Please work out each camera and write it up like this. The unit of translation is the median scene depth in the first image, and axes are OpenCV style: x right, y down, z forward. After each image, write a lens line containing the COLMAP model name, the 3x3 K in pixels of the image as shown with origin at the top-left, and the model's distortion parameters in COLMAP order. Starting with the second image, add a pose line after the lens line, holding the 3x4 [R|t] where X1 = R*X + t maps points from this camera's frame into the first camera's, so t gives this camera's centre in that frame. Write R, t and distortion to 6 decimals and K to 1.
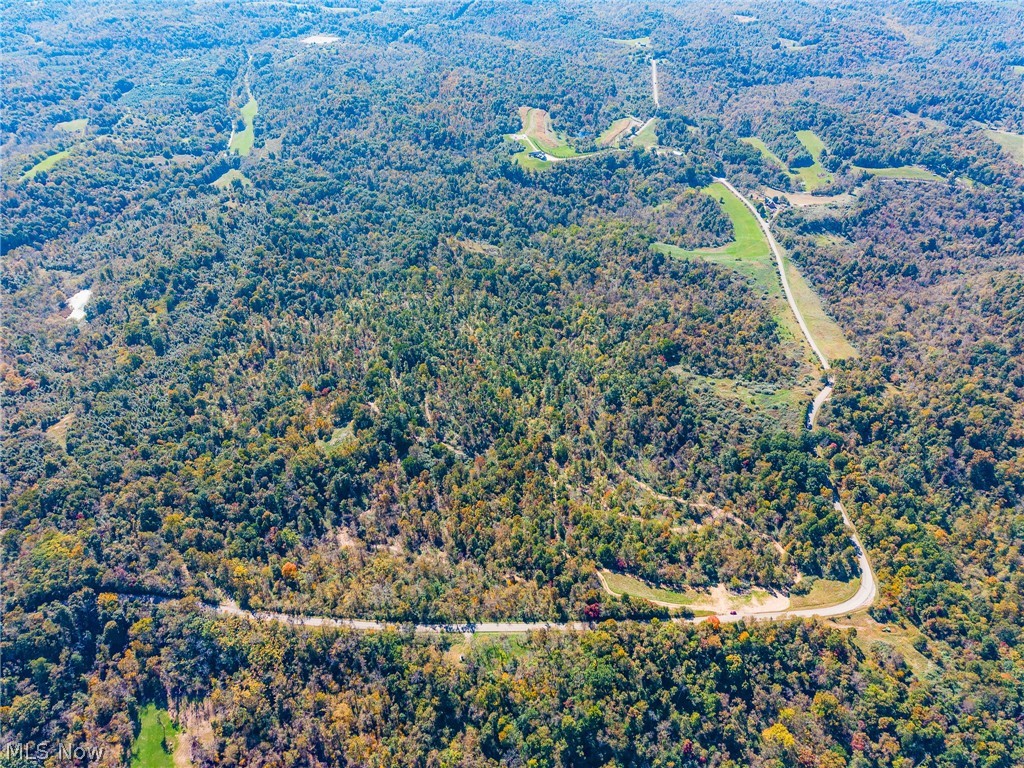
lens RADIAL K [[697.3, 0, 508.8], [0, 697.3, 381.1], [0, 0, 1]] dist [0.026211, -0.021828]
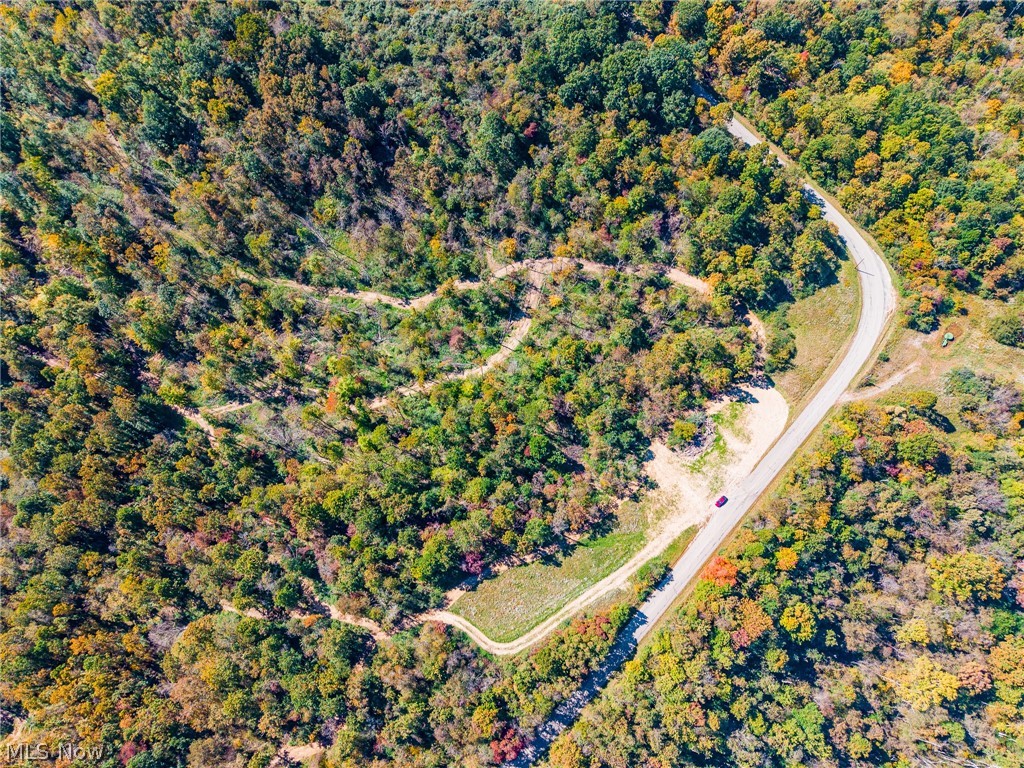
lens RADIAL K [[697.3, 0, 508.8], [0, 697.3, 381.1], [0, 0, 1]] dist [0.026211, -0.021828]
pose [[0.743961, -0.638464, 0.197193, 0.141935], [0.400512, 0.662269, 0.633238, -0.064985], [-0.534895, -0.392127, 0.748415, 0.620685]]
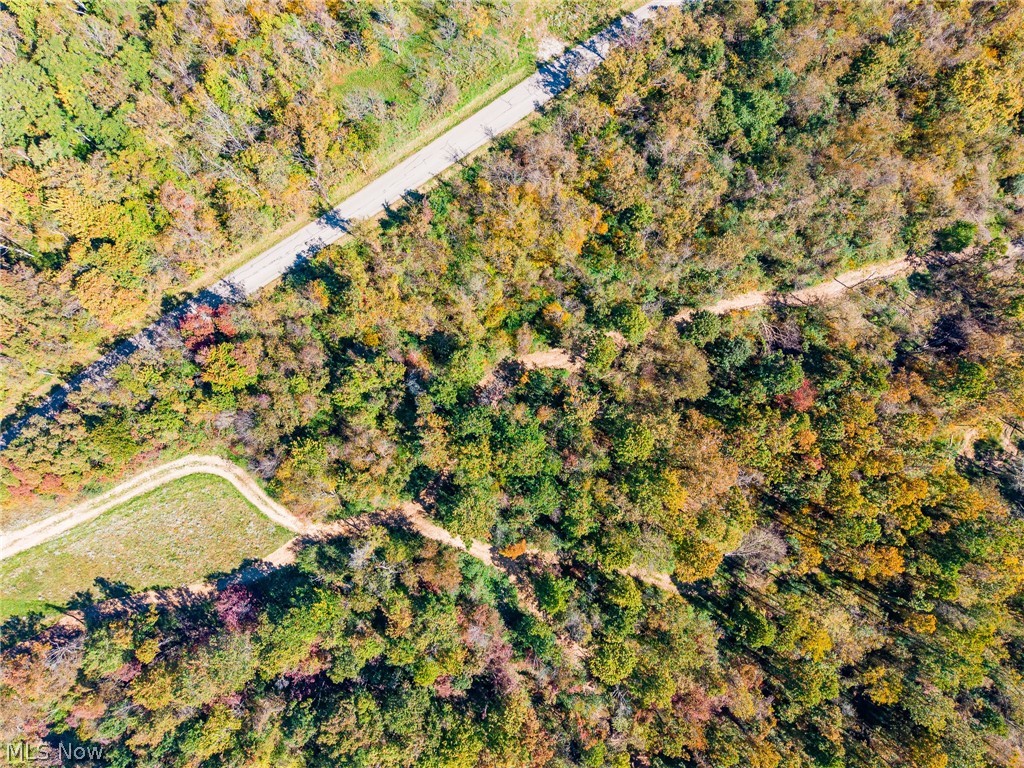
lens RADIAL K [[697.3, 0, 508.8], [0, 697.3, 381.1], [0, 0, 1]] dist [0.026211, -0.021828]
pose [[-0.829406, 0.556114, -0.053133, 0.040485], [-0.339410, -0.426083, 0.838603, 0.045063], [0.443719, 0.713576, 0.542146, 0.740597]]
